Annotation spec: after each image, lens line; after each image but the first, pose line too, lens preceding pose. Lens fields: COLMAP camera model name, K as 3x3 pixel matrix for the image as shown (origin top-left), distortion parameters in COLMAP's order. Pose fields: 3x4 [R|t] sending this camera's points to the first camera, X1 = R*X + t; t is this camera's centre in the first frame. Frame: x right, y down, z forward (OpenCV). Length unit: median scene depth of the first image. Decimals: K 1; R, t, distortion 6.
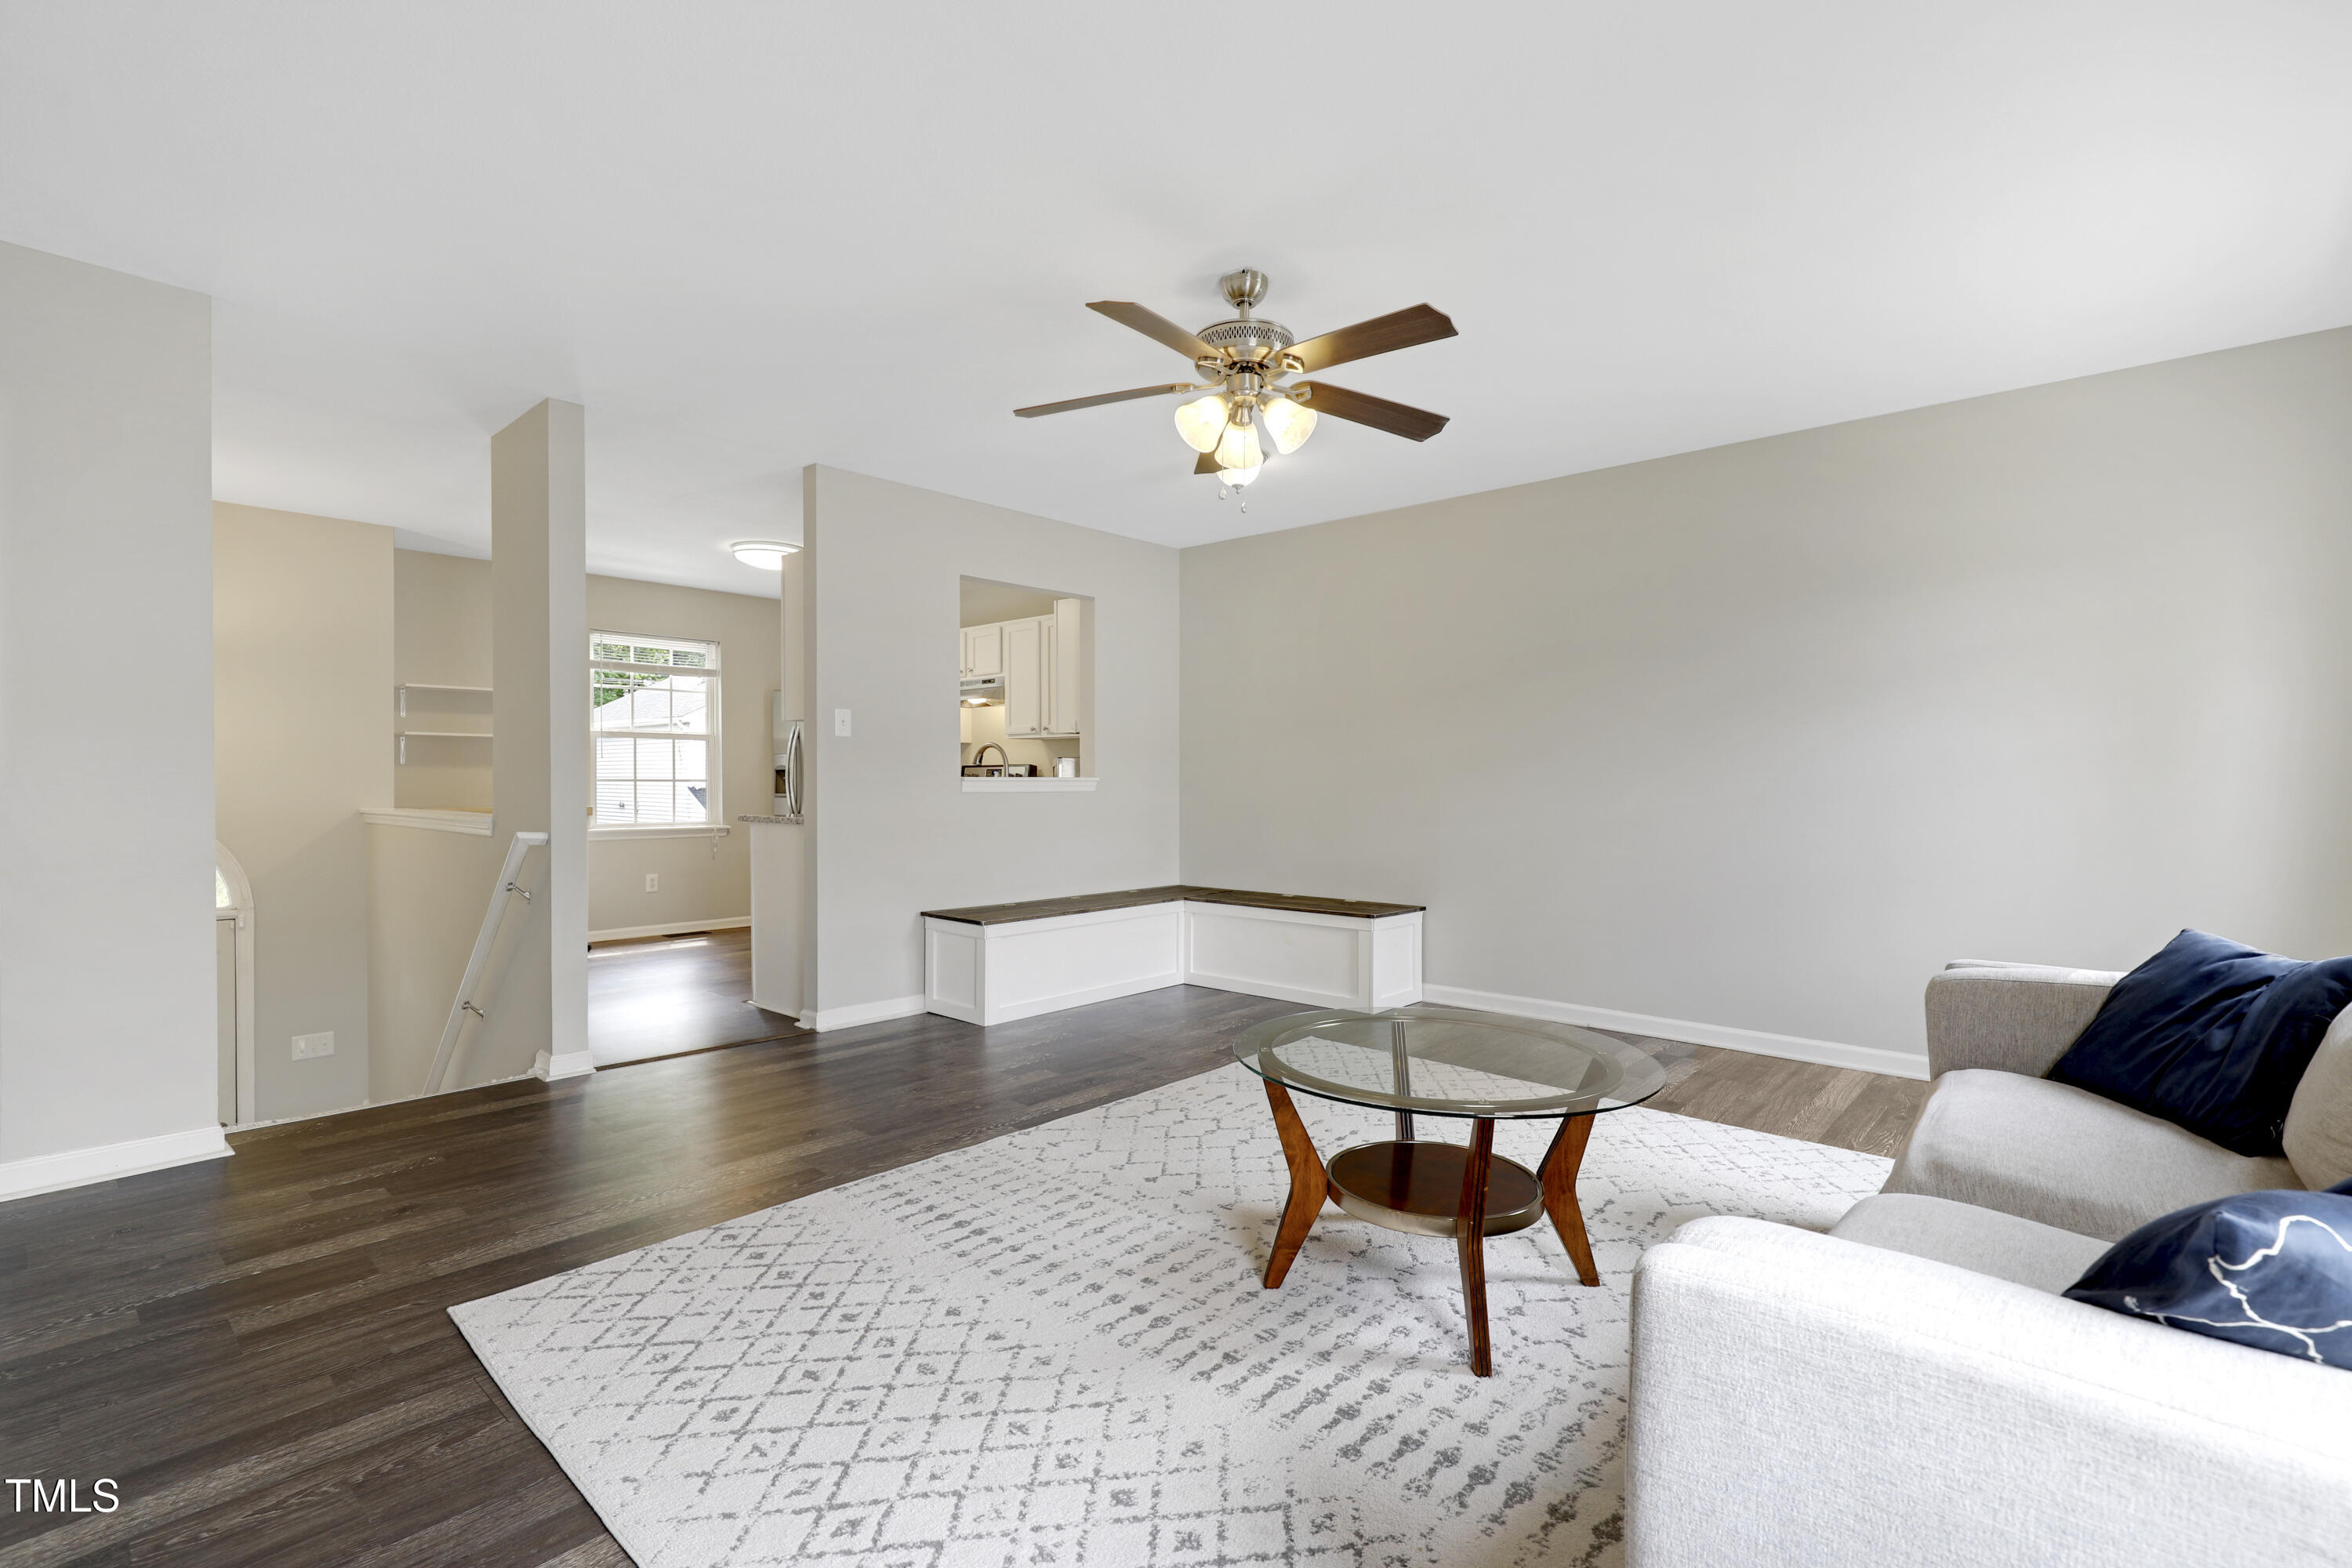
lens RADIAL K [[1070.4, 0, 1198.5], [0, 1070.4, 799.2], [0, 0, 1]] dist [0.005433, 0.002249]
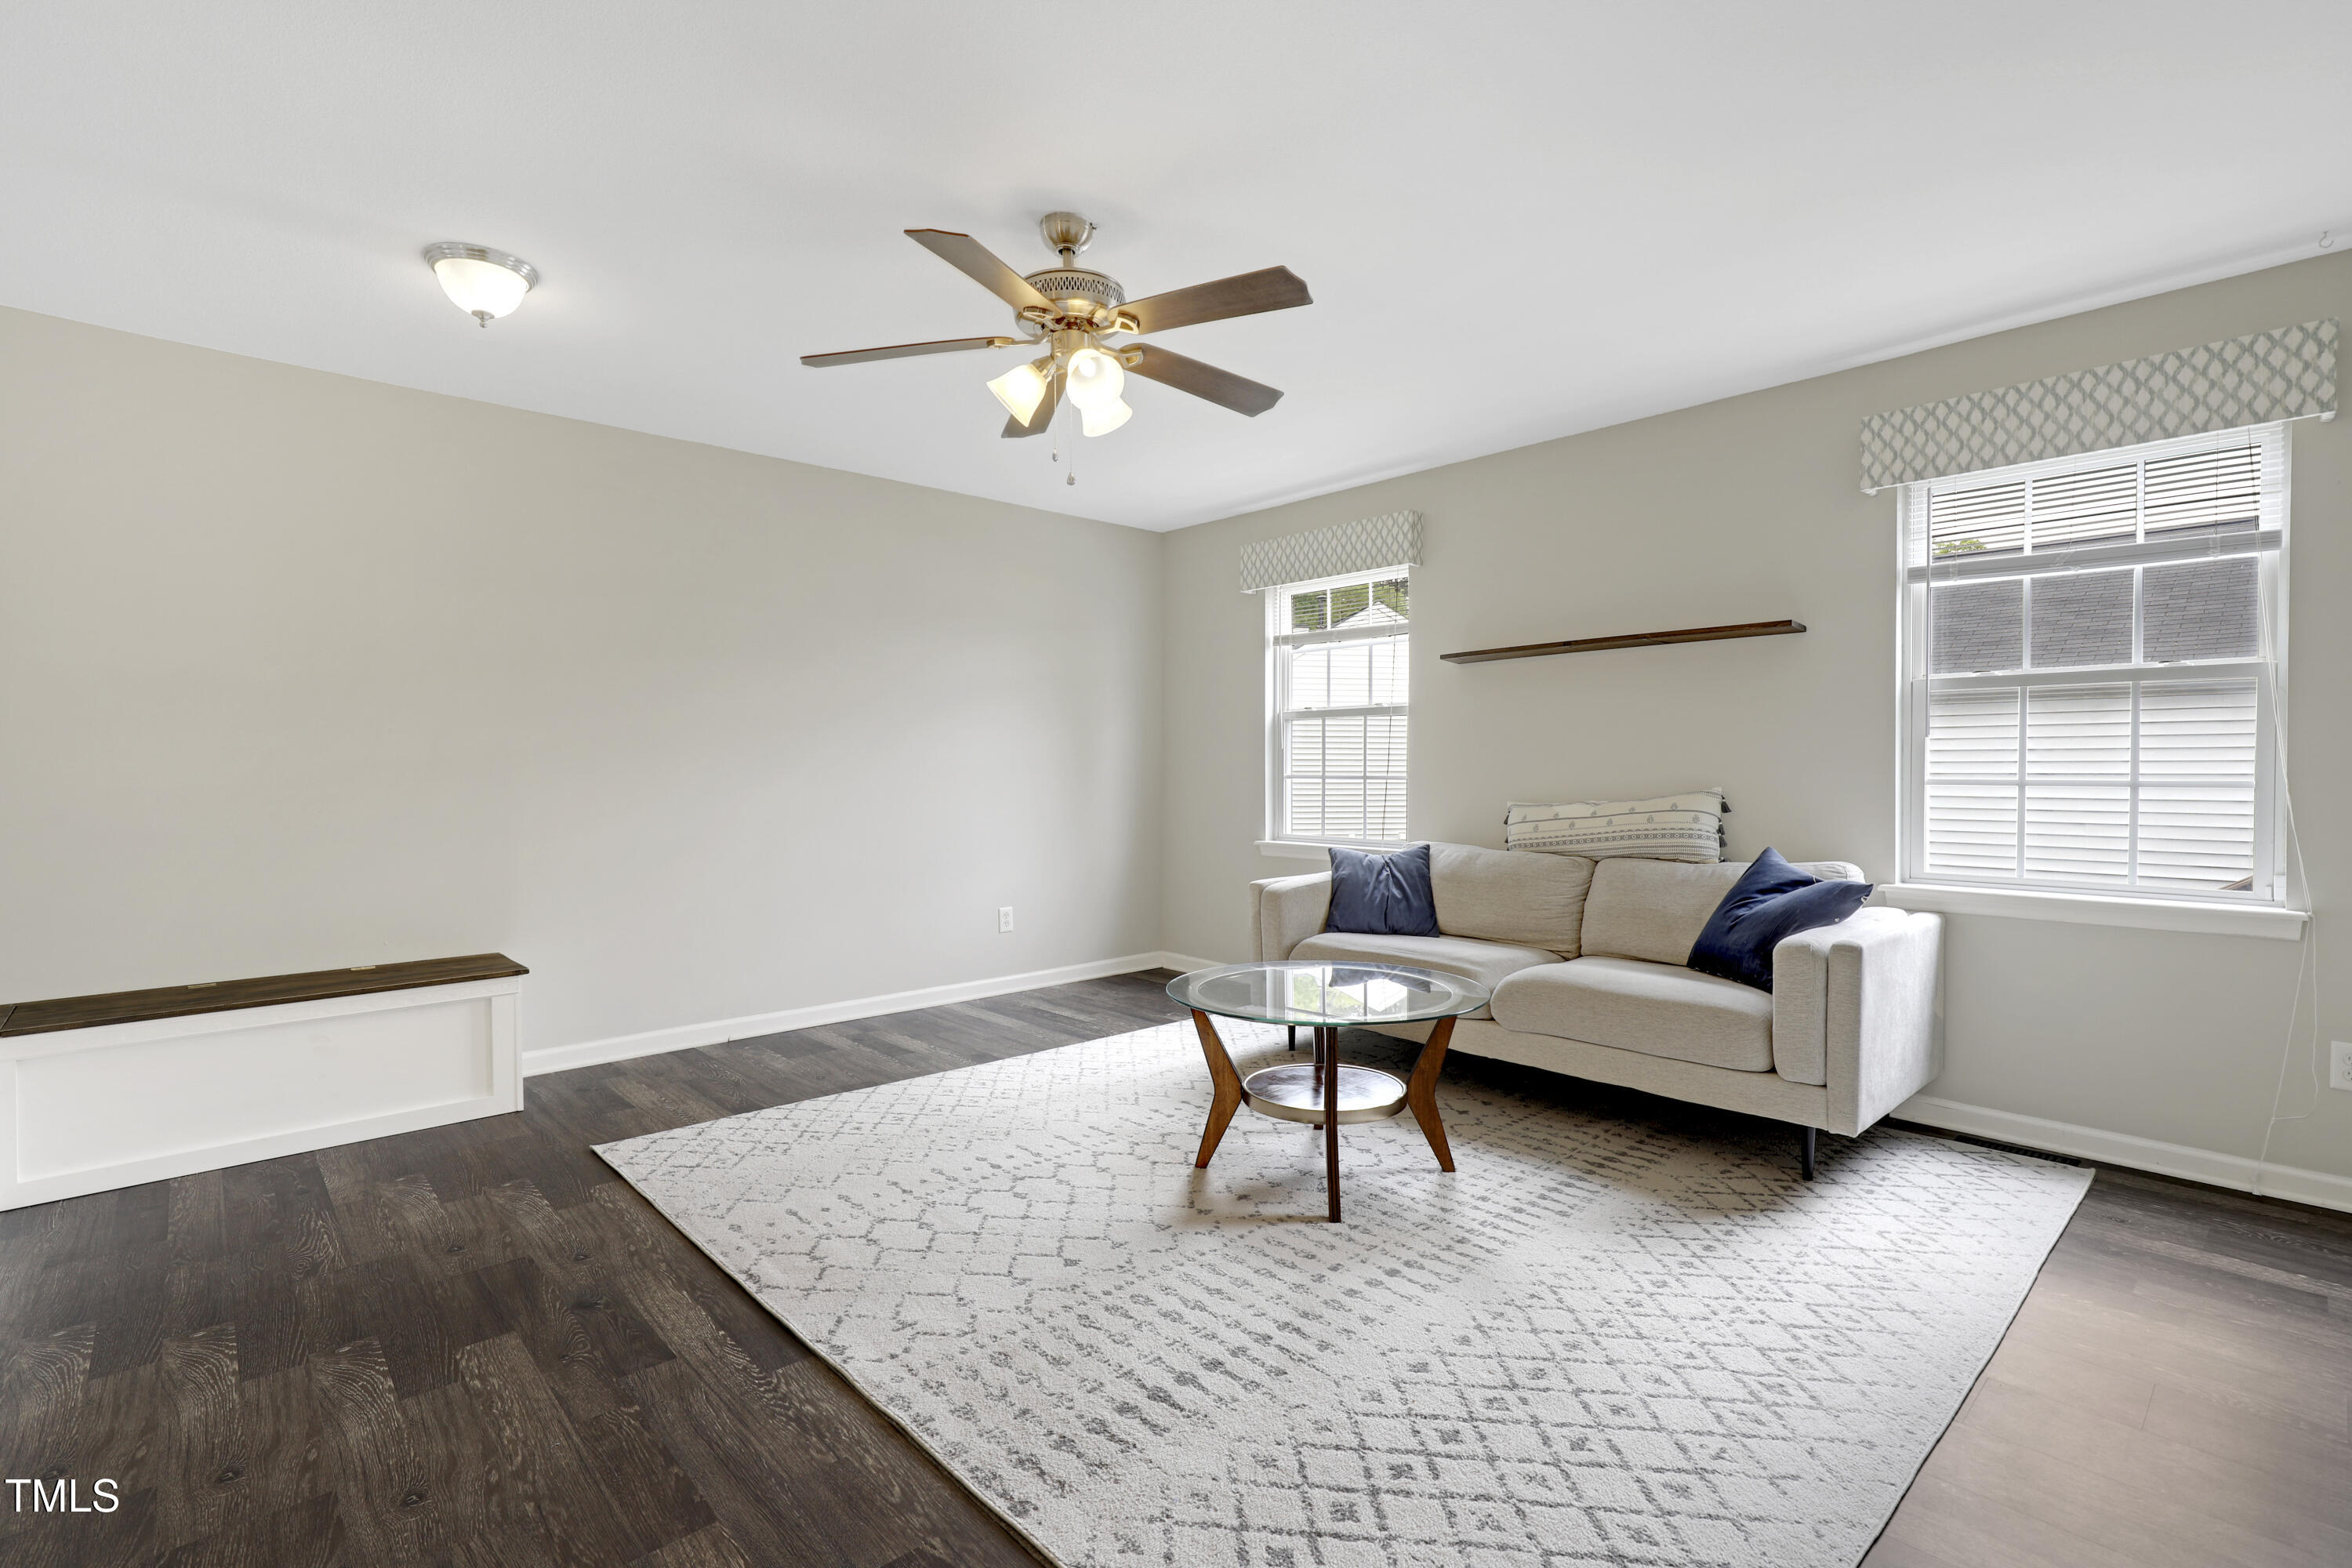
lens RADIAL K [[1070.4, 0, 1187.1], [0, 1070.4, 786.5], [0, 0, 1]] dist [0.005433, 0.002249]
pose [[0.094980, -0.016052, 0.995350, -0.958461], [0.022597, 0.999647, 0.013965, -0.026824], [-0.995223, 0.021165, 0.095309, 0.919521]]
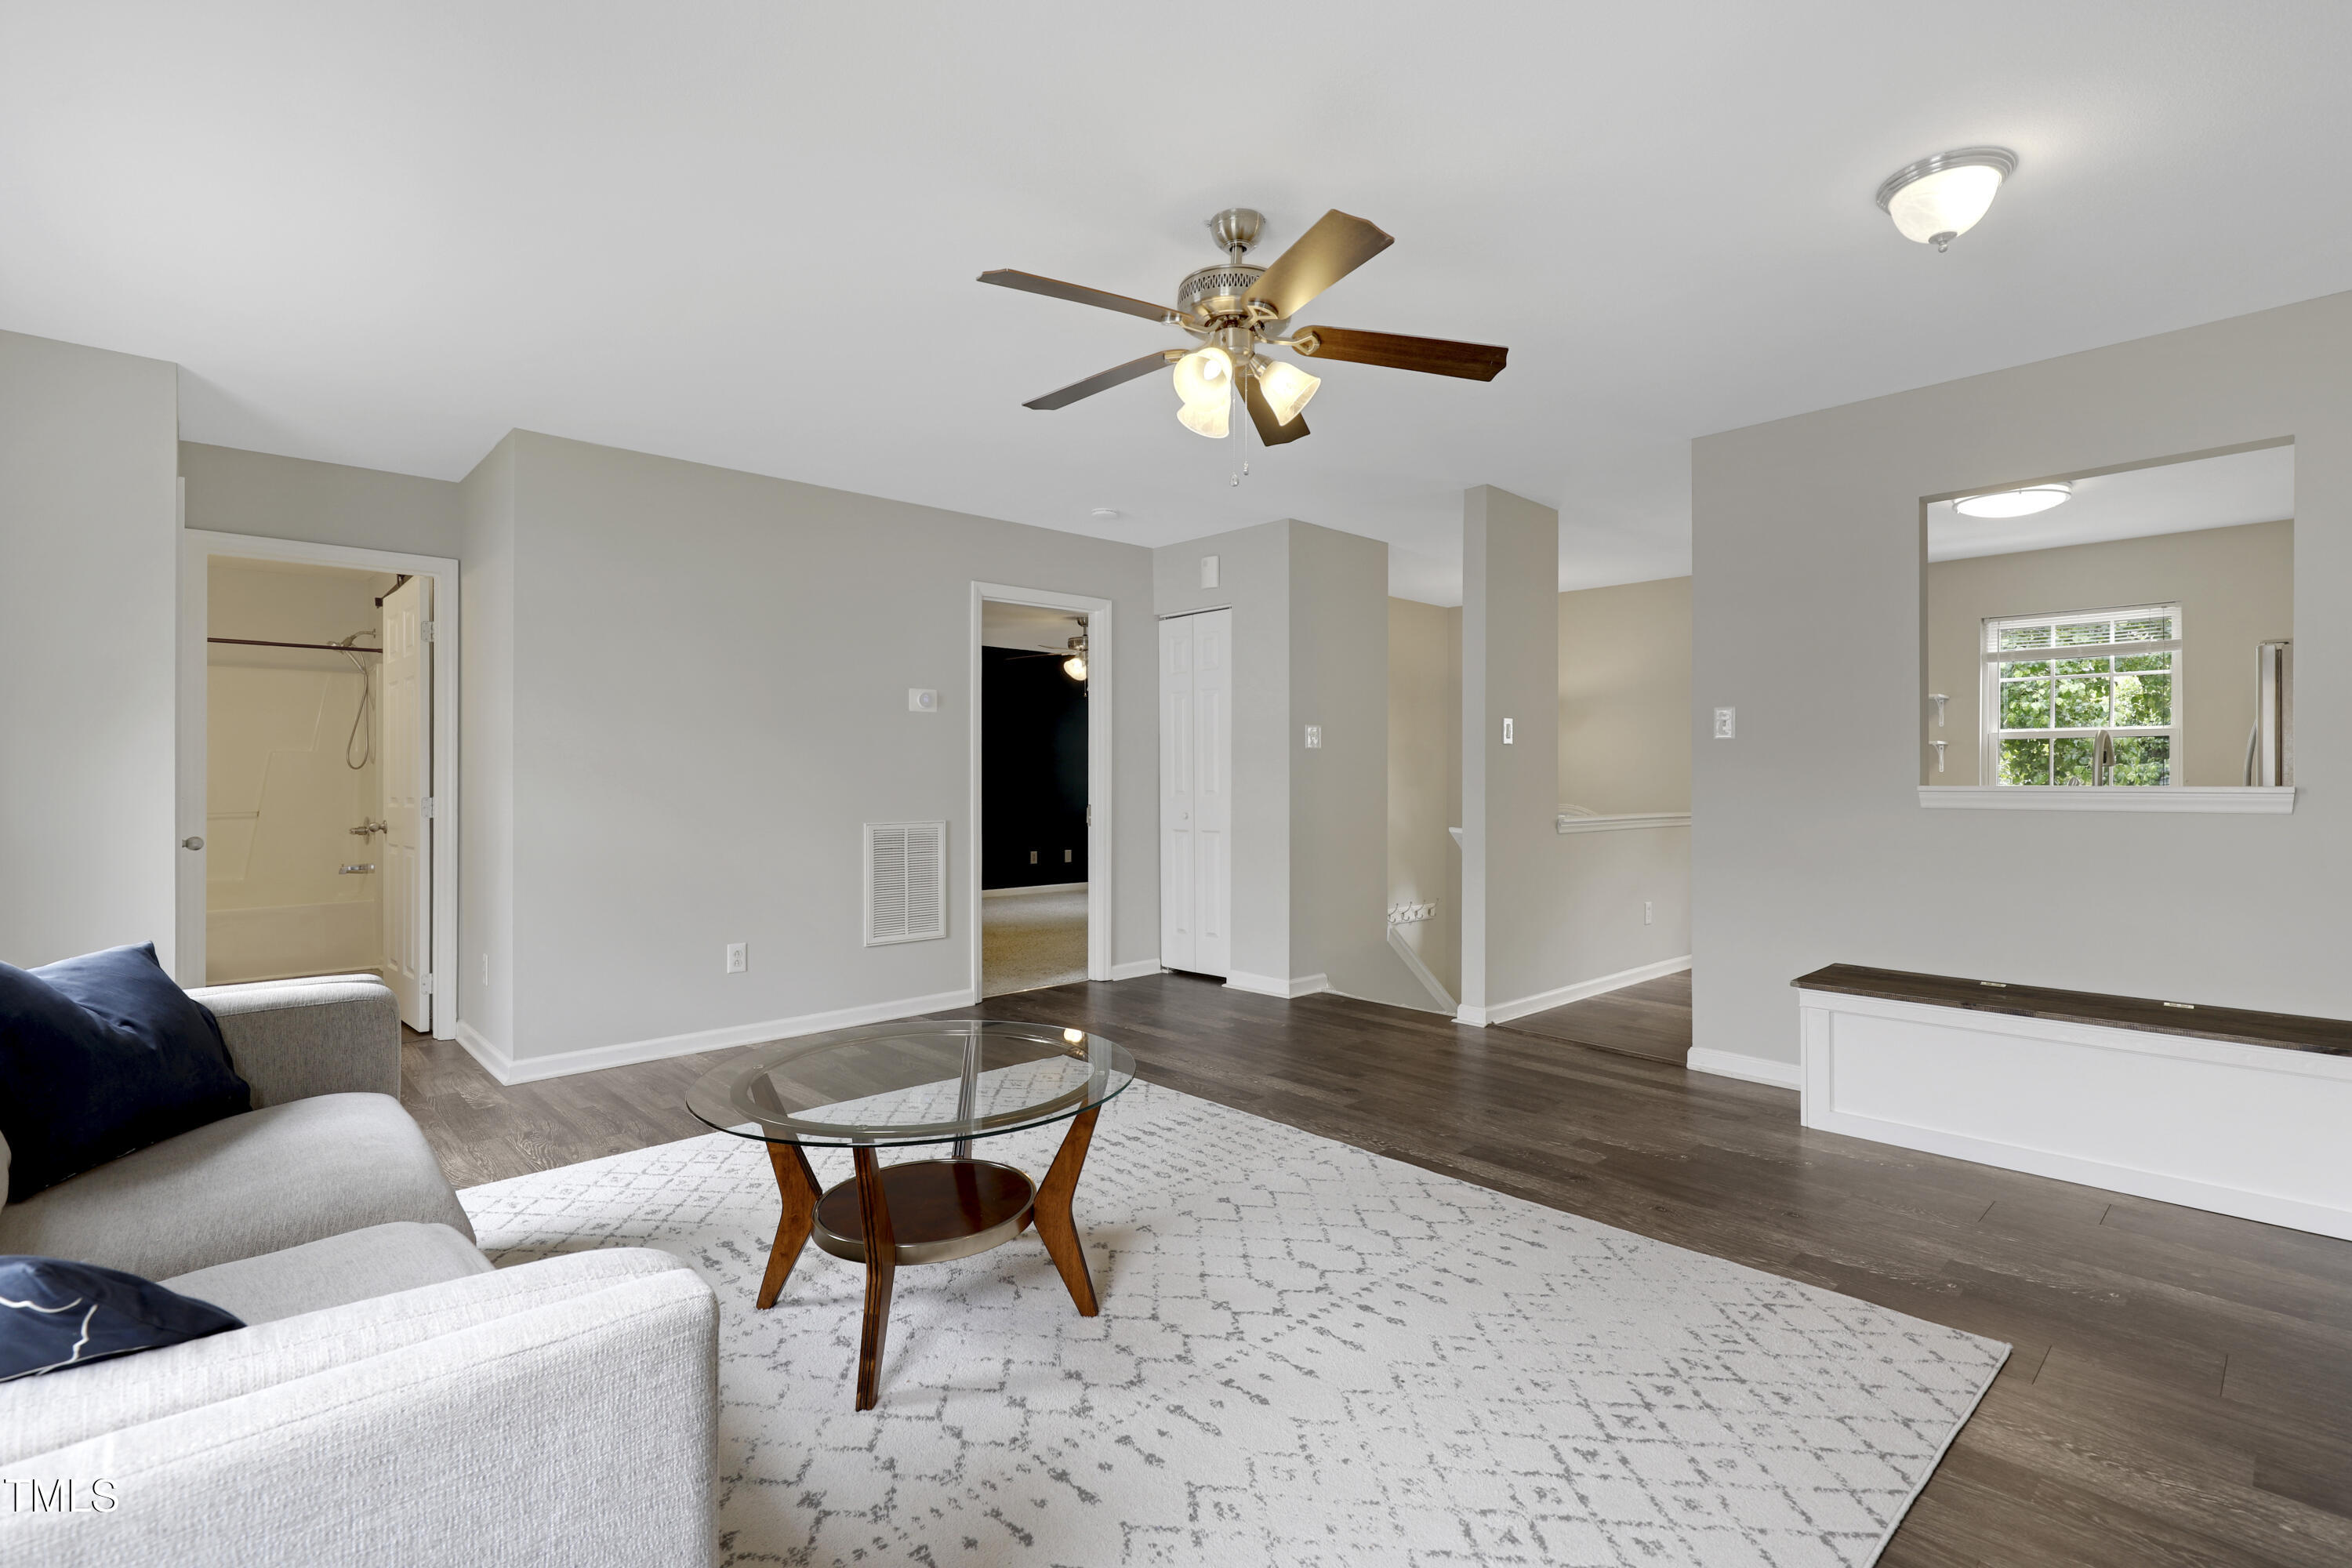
lens RADIAL K [[1070.4, 0, 1185.9], [0, 1070.4, 774.4], [0, 0, 1]] dist [0.005433, 0.002249]
pose [[-0.092877, -0.010429, -0.995623, 1.040329], [-0.018910, 0.999783, -0.008709, -0.024867], [0.995498, 0.018018, -0.093054, 1.171509]]
